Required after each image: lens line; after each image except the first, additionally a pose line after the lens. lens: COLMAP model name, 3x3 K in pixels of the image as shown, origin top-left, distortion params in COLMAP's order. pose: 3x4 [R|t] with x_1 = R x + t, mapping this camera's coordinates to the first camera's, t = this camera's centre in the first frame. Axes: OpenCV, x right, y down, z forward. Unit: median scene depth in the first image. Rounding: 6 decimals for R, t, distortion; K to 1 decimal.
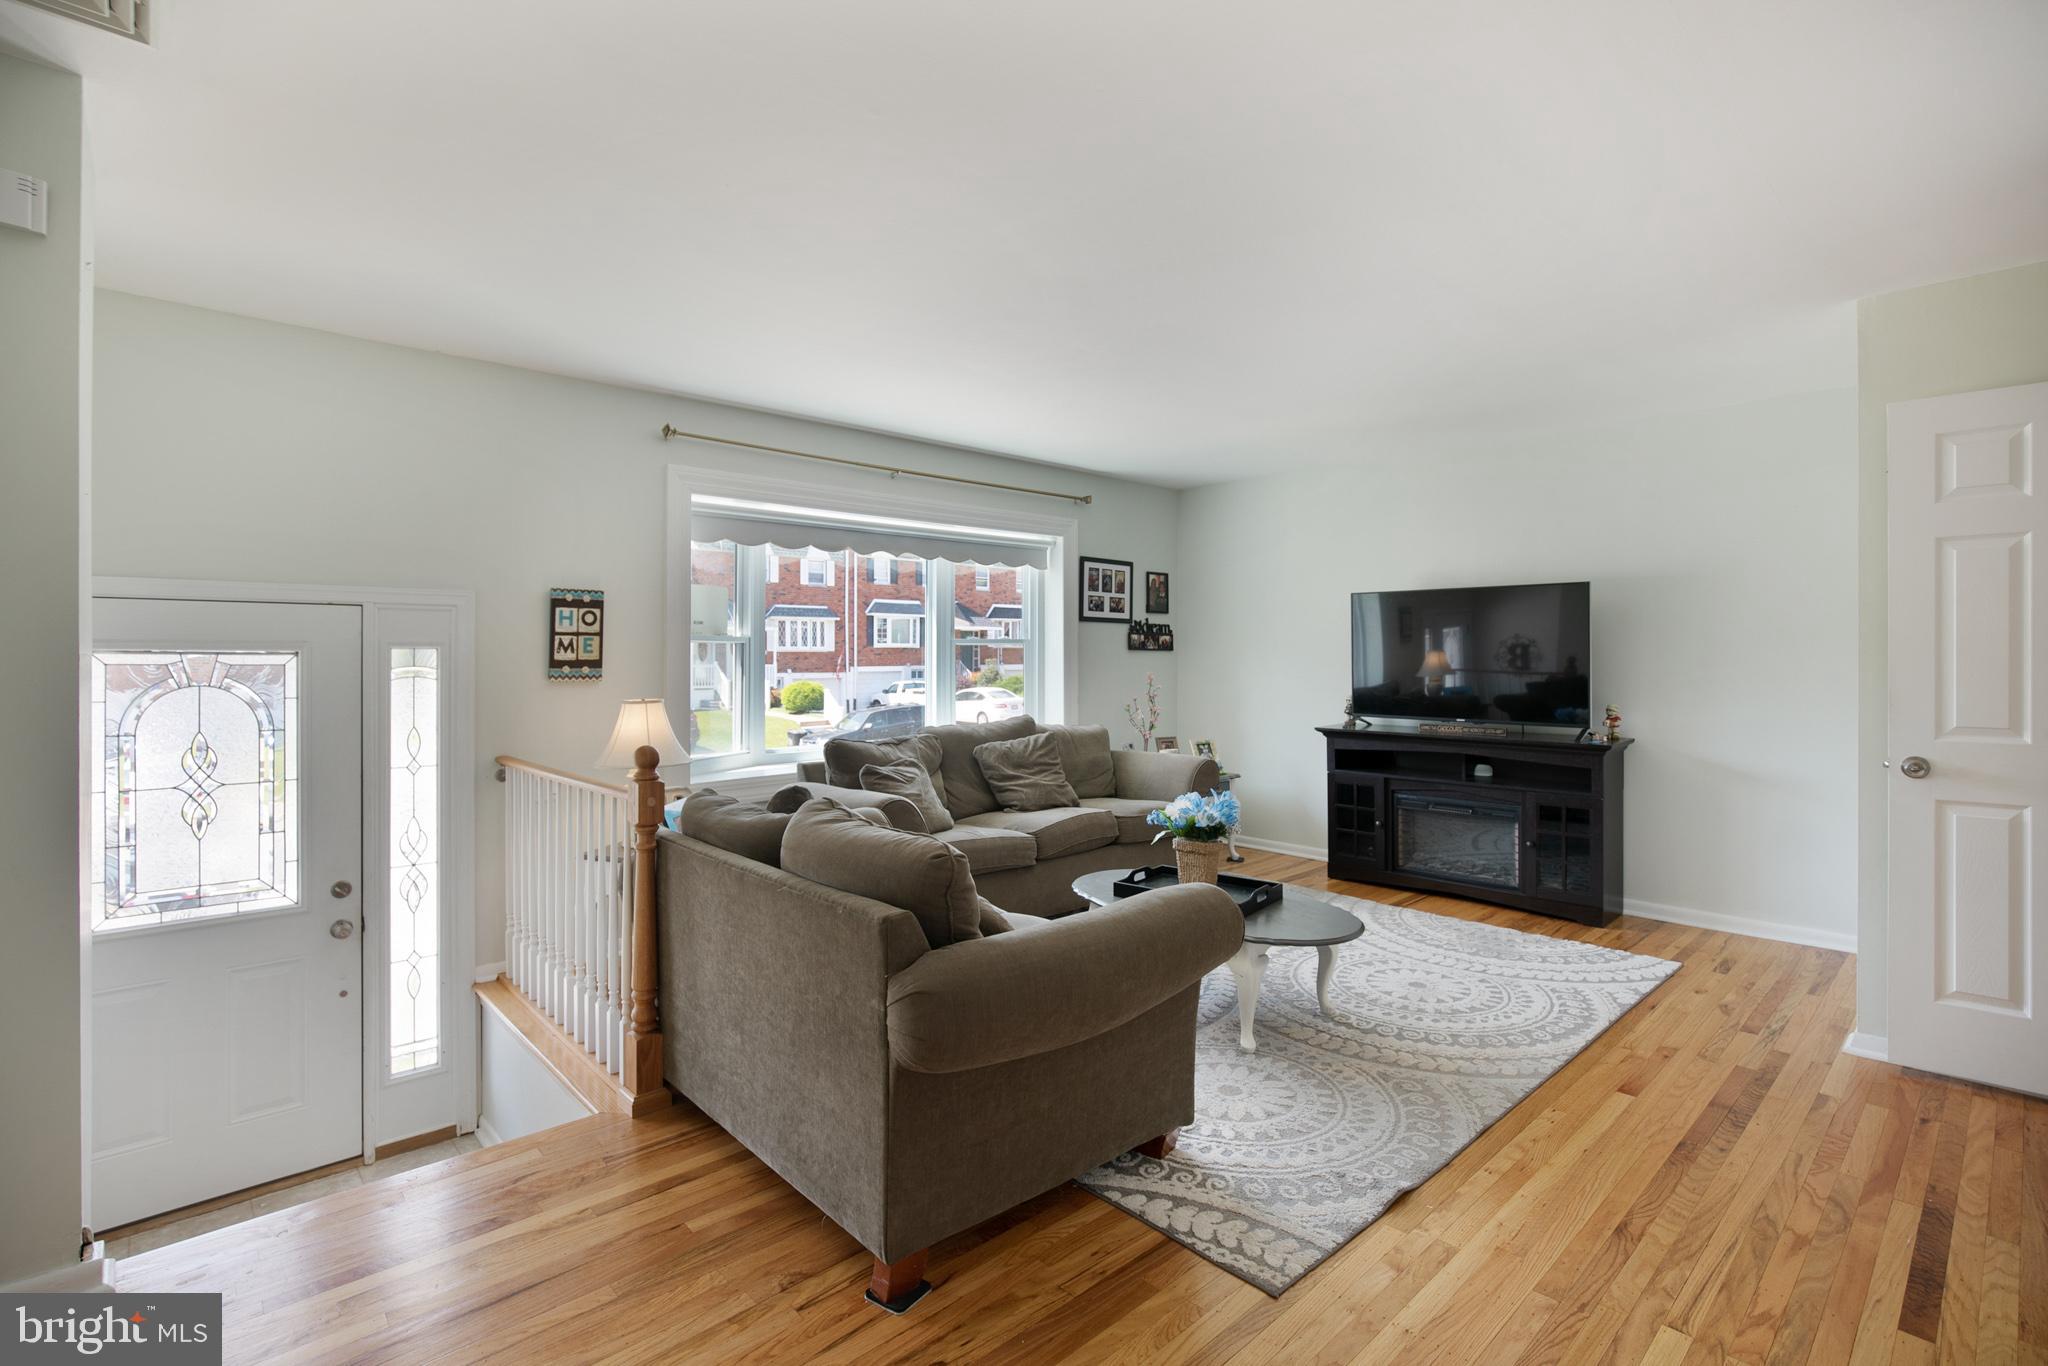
lens RADIAL K [[911.9, 0, 1049.3], [0, 911.9, 646.0], [0, 0, 1]] dist [-0.038704, 0.013681]
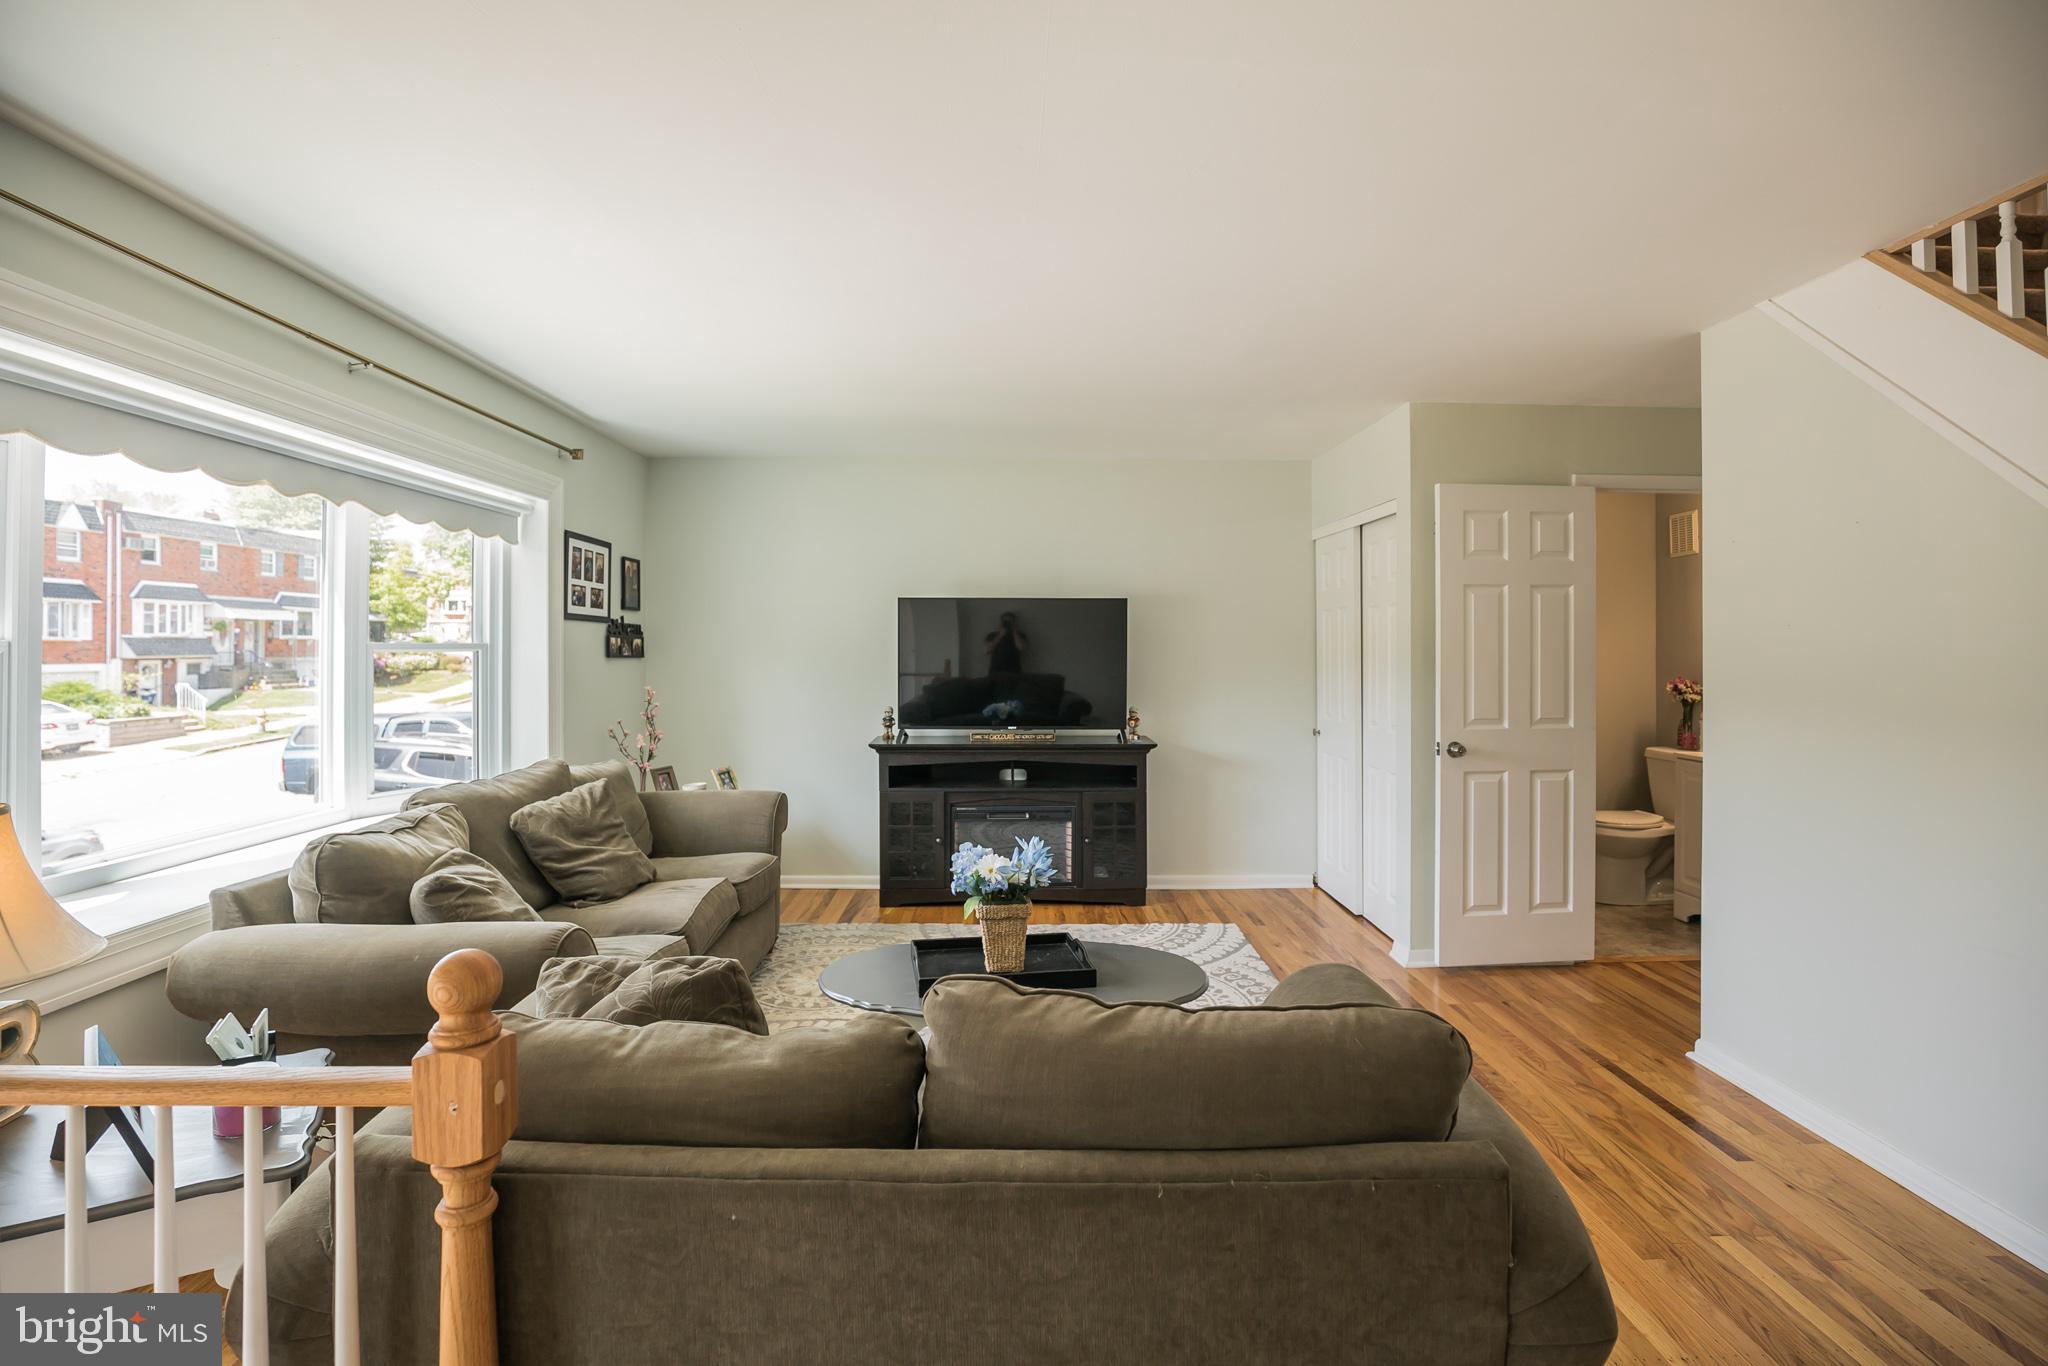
lens RADIAL K [[911.9, 0, 1049.3], [0, 911.9, 646.0], [0, 0, 1]] dist [-0.038704, 0.013681]
pose [[0.692343, 0.004522, 0.721555, -0.237313], [-0.008001, 0.999967, 0.001410, -0.010835], [-0.721525, -0.006750, 0.692356, 0.240139]]
